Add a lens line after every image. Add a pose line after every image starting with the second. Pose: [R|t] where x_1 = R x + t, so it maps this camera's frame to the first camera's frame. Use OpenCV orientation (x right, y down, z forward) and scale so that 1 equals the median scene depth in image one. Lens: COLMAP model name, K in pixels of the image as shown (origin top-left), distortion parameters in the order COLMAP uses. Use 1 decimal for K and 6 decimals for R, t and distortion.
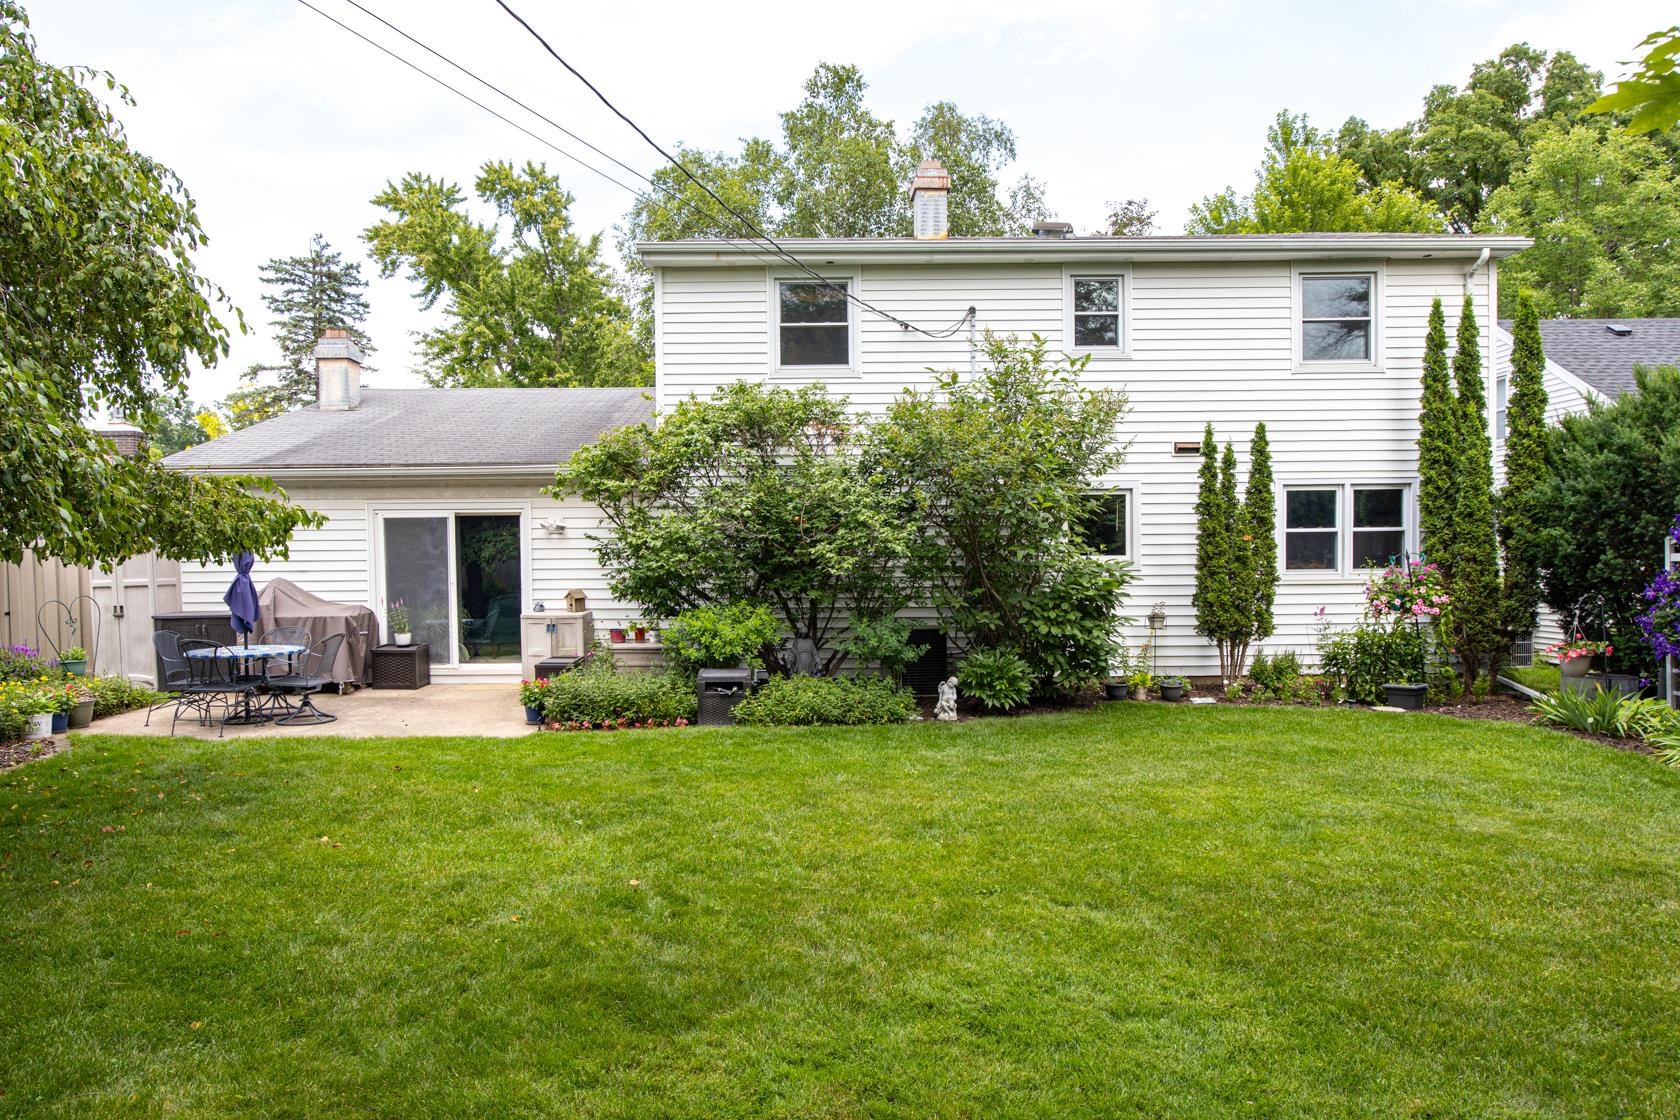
lens RADIAL K [[1001.3, 0, 805.5], [0, 1001.3, 591.0], [0, 0, 1]] dist [-0.003661, -0.000245]
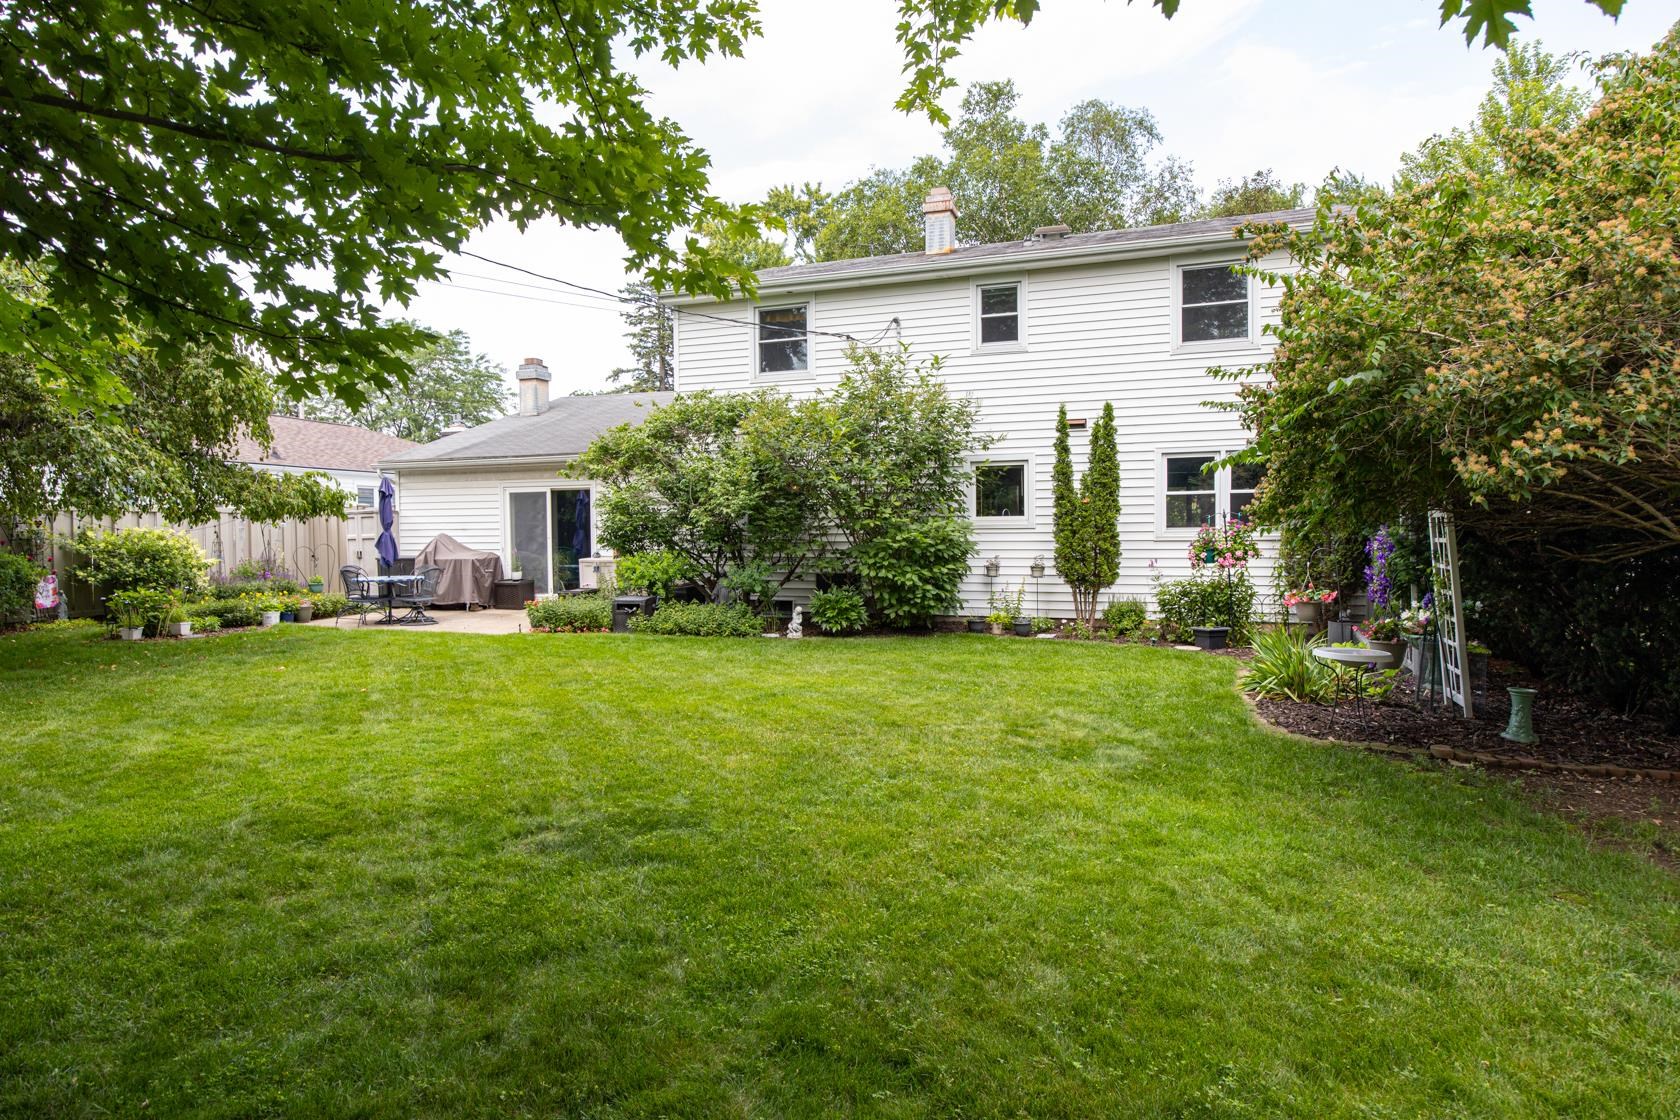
lens RADIAL K [[957.5, 0, 840.5], [0, 957.5, 561.7], [0, 0, 1]] dist [0.003429, -0.003068]
pose [[0.940382, 0.011713, -0.339918, 0.505034], [-0.009106, 0.999916, 0.009263, 0.010280], [0.339997, -0.005616, 0.940410, -0.148837]]
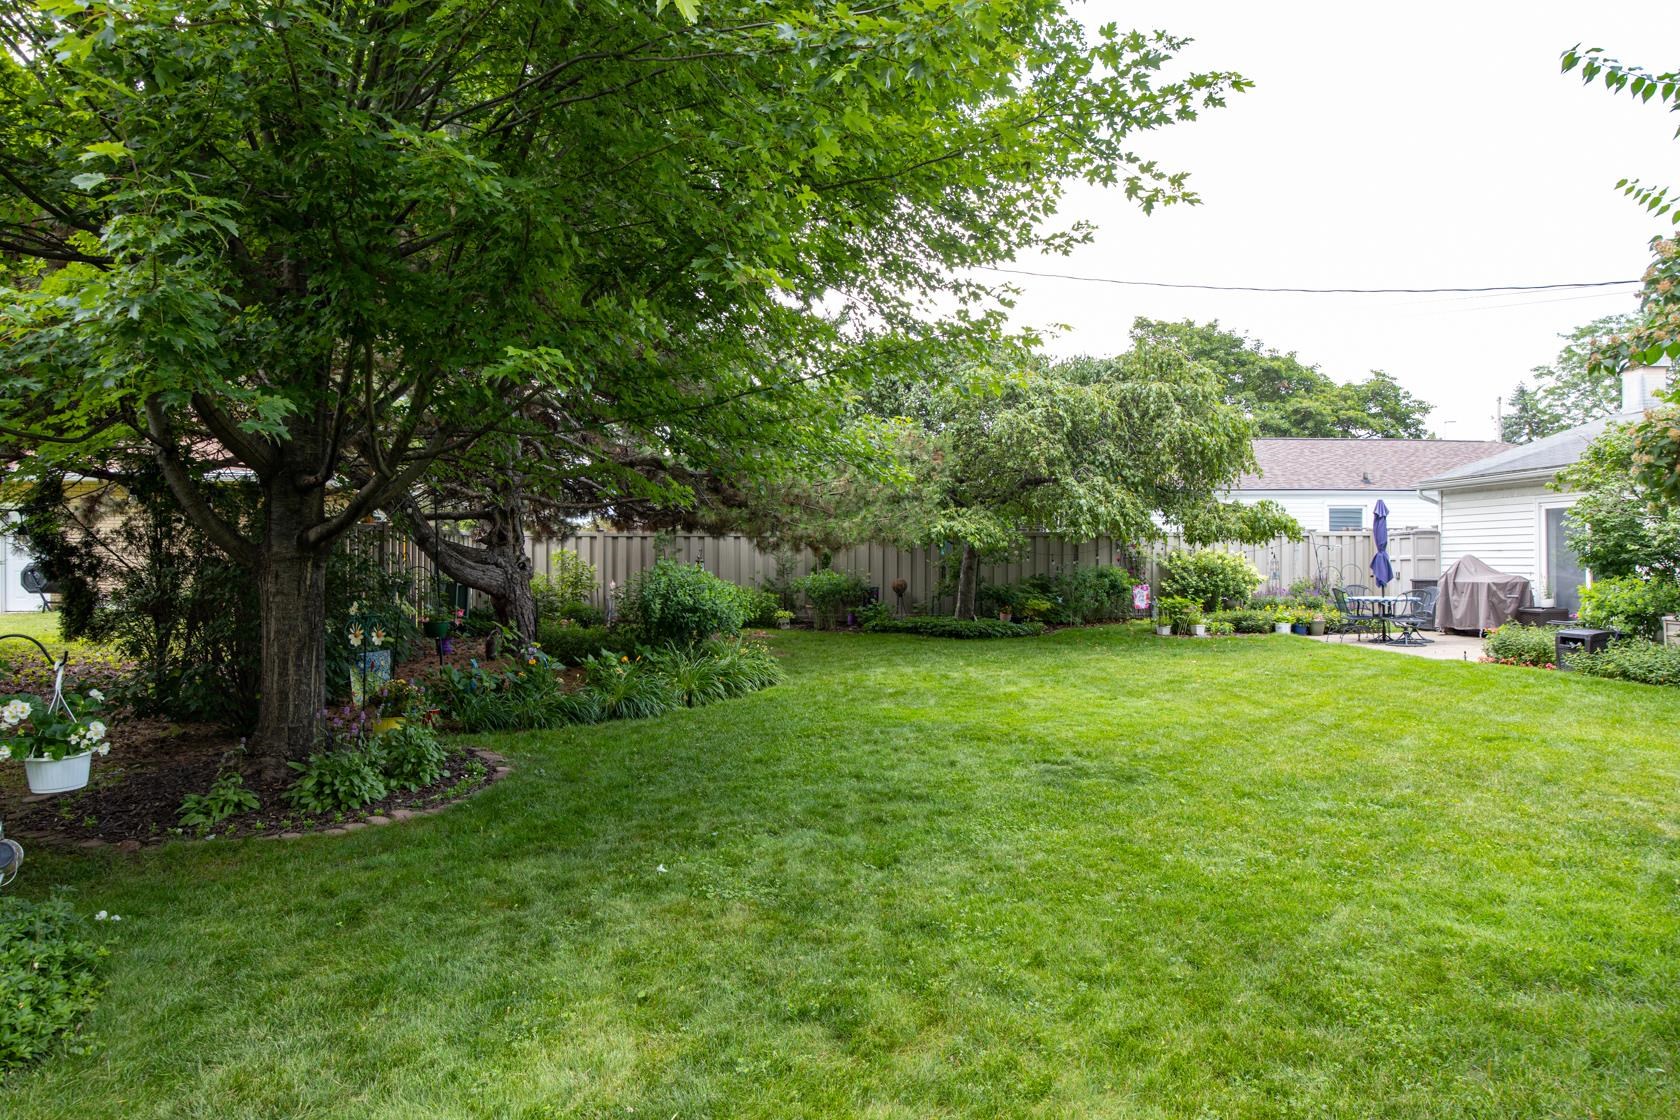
lens RADIAL K [[1020.5, 0, 842.4], [0, 1020.5, 553.5], [0, 0, 1]] dist [-0.004139, 0.000941]
pose [[0.061885, 0.002355, -0.998081, 0.825272], [-0.027730, 0.999615, 0.000639, 0.008536], [0.997698, 0.027637, 0.061927, 0.019008]]
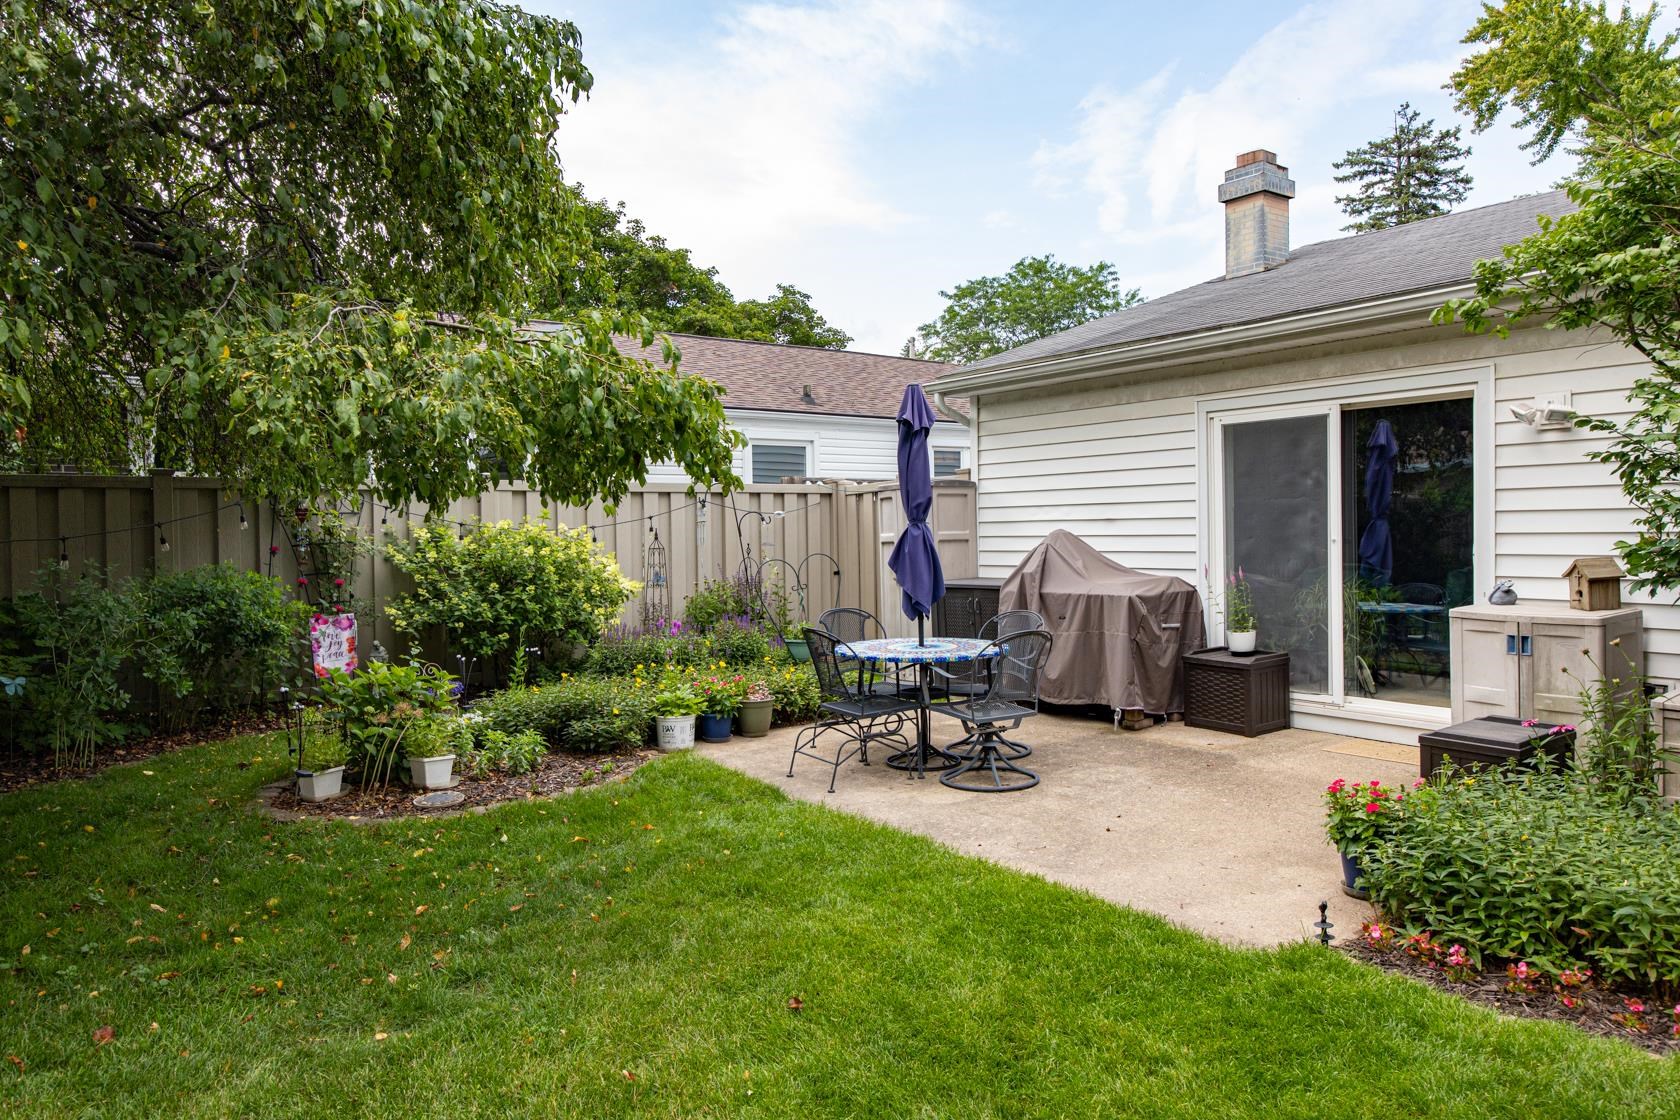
lens RADIAL K [[1131.1, 0, 832.0], [0, 1131.1, 548.9], [0, 0, 1]] dist [-0.007079, -0.004294]
pose [[0.571884, 0.013442, -0.820225, -0.020434], [-0.014758, 0.999873, 0.006096, -0.003184], [0.820202, 0.008619, 0.572009, 0.448261]]
